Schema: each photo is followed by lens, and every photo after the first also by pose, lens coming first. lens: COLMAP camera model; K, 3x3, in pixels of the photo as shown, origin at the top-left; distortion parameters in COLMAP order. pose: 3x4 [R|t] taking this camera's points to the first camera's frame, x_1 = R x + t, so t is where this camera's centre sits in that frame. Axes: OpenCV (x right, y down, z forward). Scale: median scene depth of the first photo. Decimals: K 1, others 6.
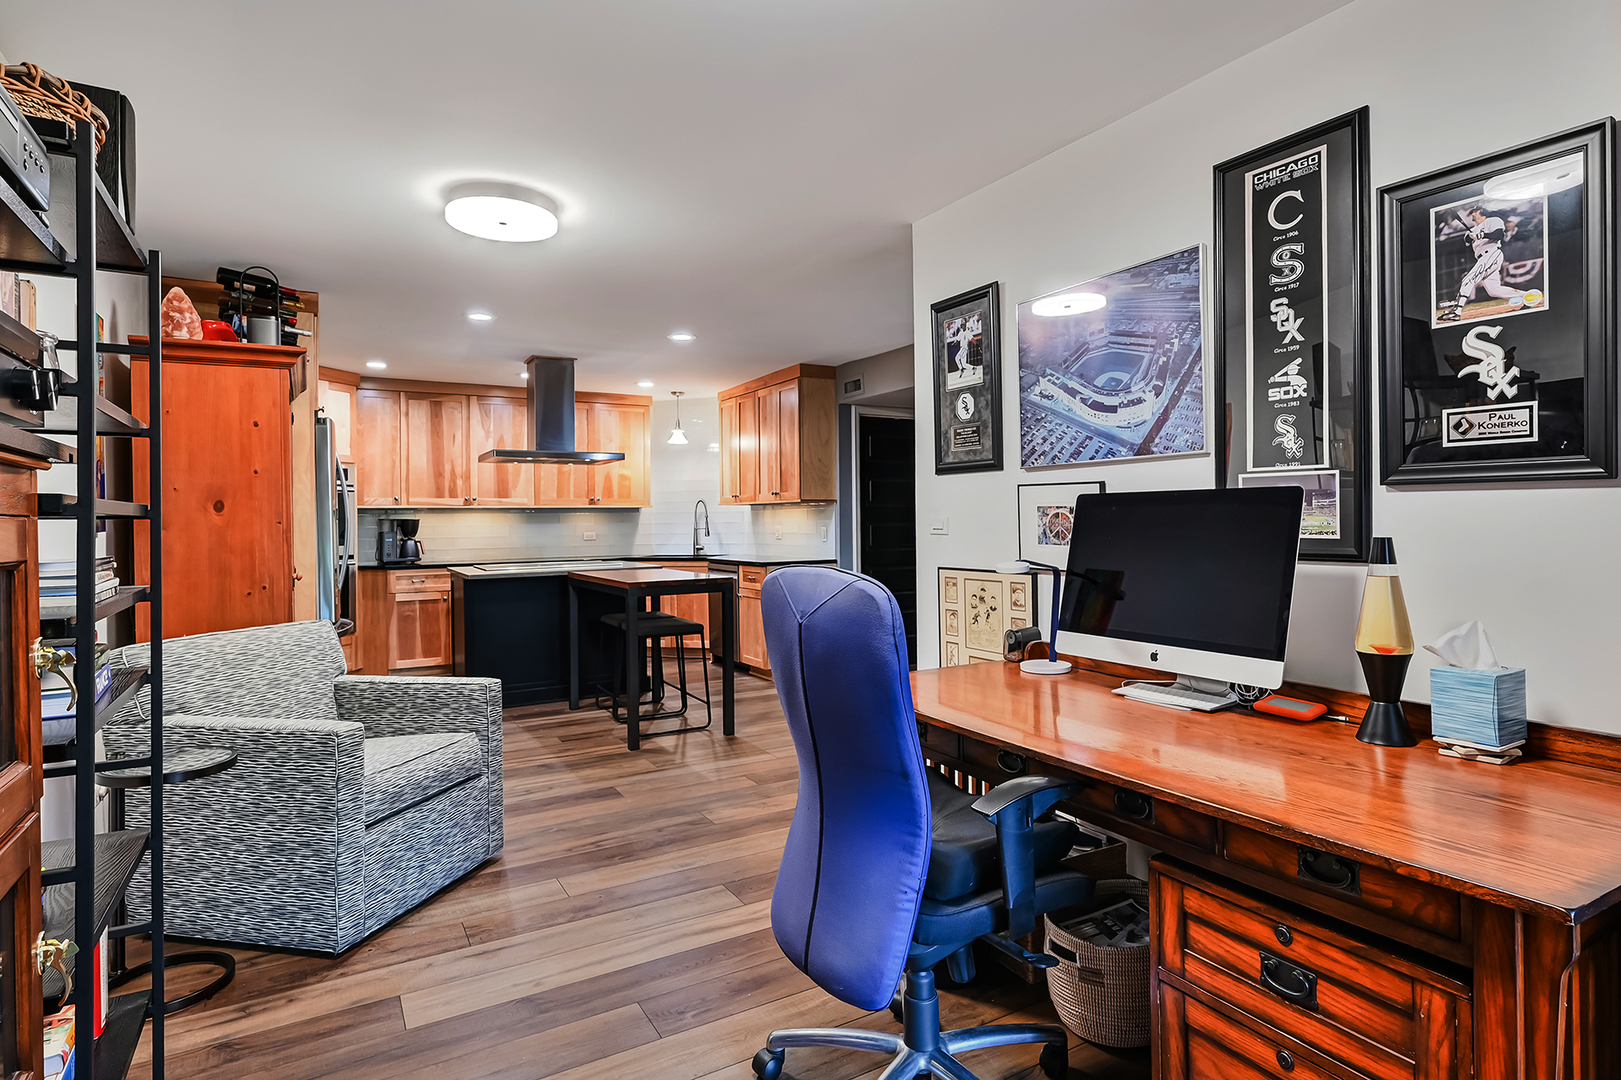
lens RADIAL K [[842.4, 0, 810.0], [0, 842.4, 509.9], [0, 0, 1]] dist [-0.002084, -0.000178]
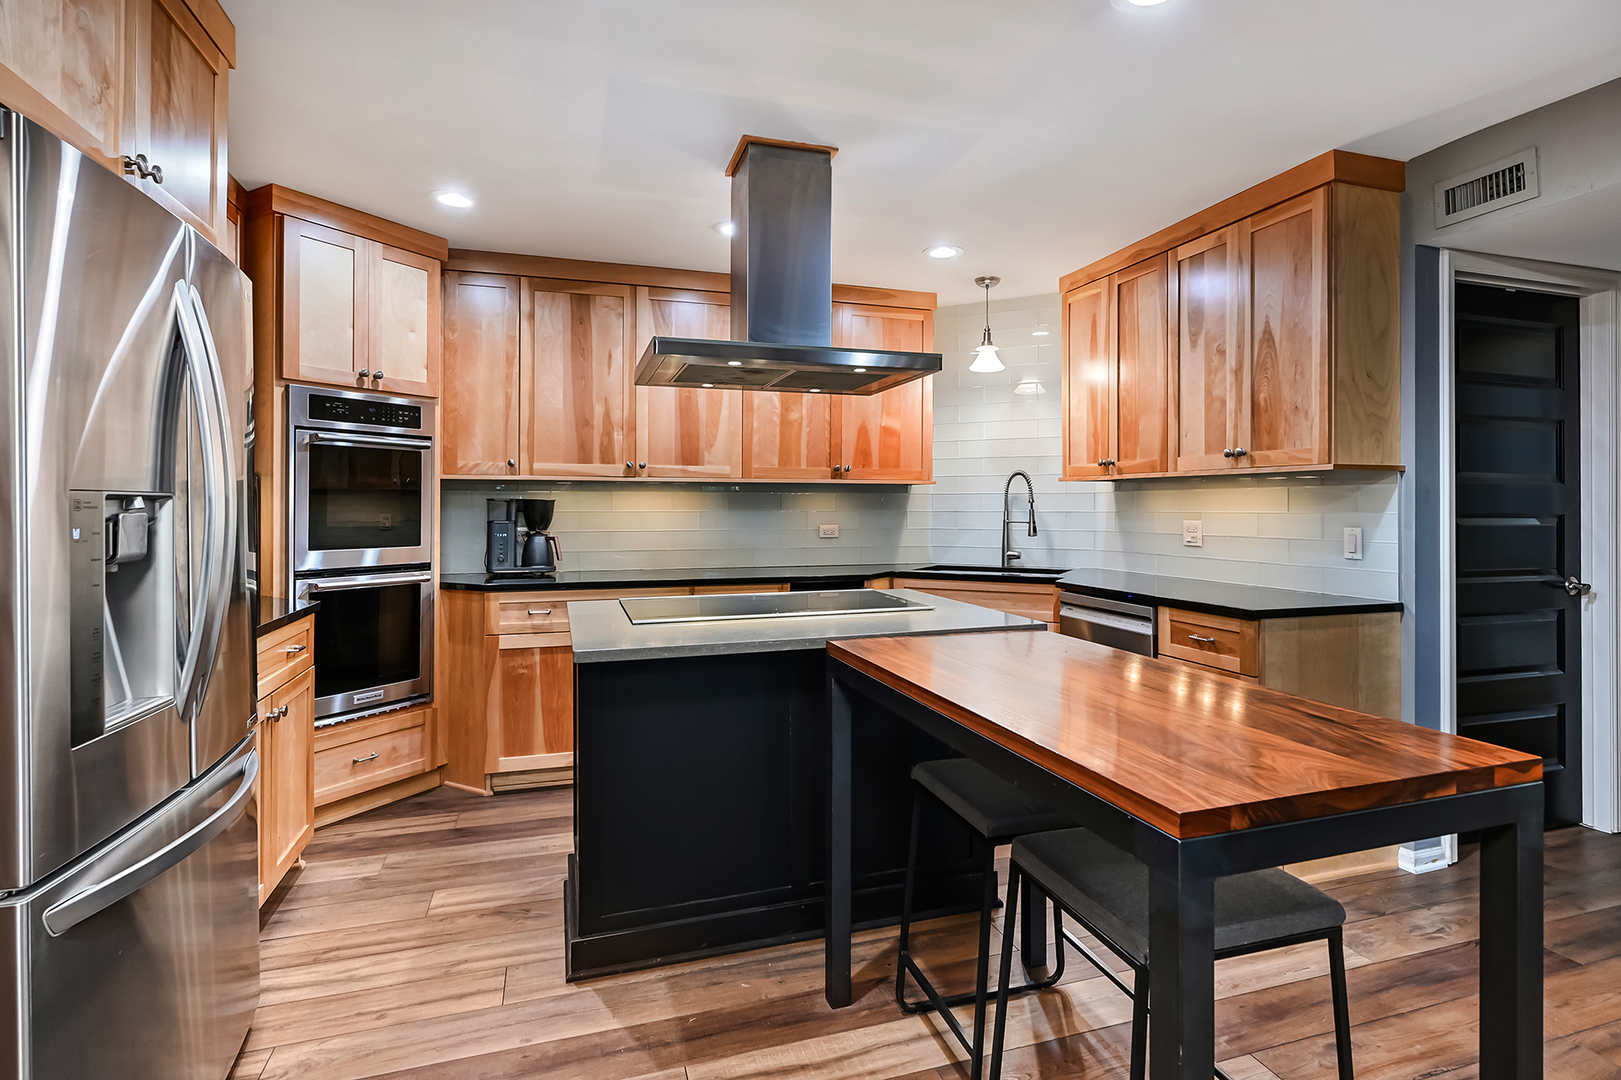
lens RADIAL K [[786.2, 0, 811.5], [0, 786.2, 496.5], [0, 0, 1]] dist [0.000561, 0.000065]
pose [[0.975421, 0.010793, -0.220085, -0.171193], [-0.010444, 0.999942, 0.002748, 0.005366], [0.220102, -0.000382, 0.975477, 0.512515]]
